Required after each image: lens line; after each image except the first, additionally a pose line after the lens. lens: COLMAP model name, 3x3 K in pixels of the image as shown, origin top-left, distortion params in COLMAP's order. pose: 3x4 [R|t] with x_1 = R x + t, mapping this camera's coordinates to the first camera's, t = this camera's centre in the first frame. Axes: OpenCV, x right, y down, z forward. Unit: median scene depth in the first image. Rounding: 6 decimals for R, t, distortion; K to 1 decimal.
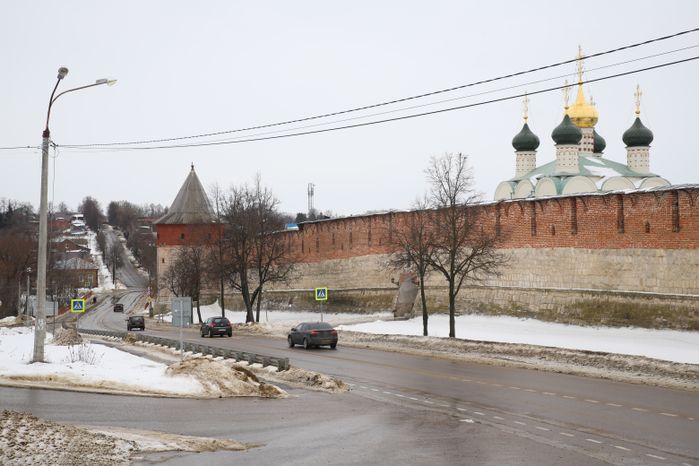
lens RADIAL K [[1011.3, 0, 349.5], [0, 1011.3, 234.3], [0, 0, 1]] dist [0.187062, 0.000000]
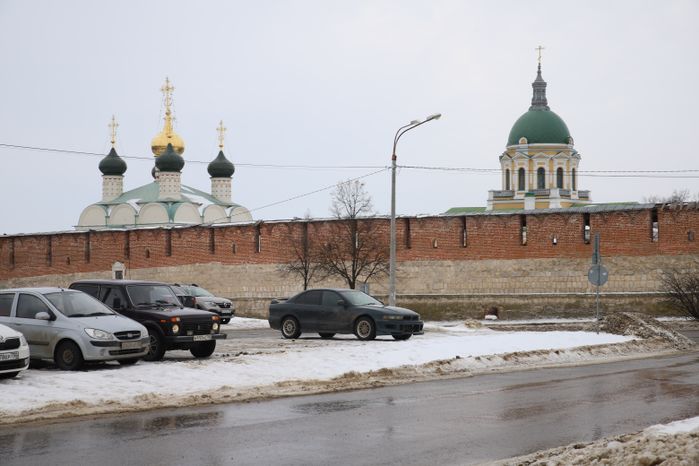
lens RADIAL K [[1176.5, 0, 349.8], [0, 1176.5, 235.2], [0, 0, 1]] dist [0.102777, 0.000000]
pose [[0.807083, 0.023133, 0.589984, -0.536089], [-0.003348, 0.999395, -0.034606, 0.026883], [-0.590428, 0.025954, 0.806673, -0.112246]]
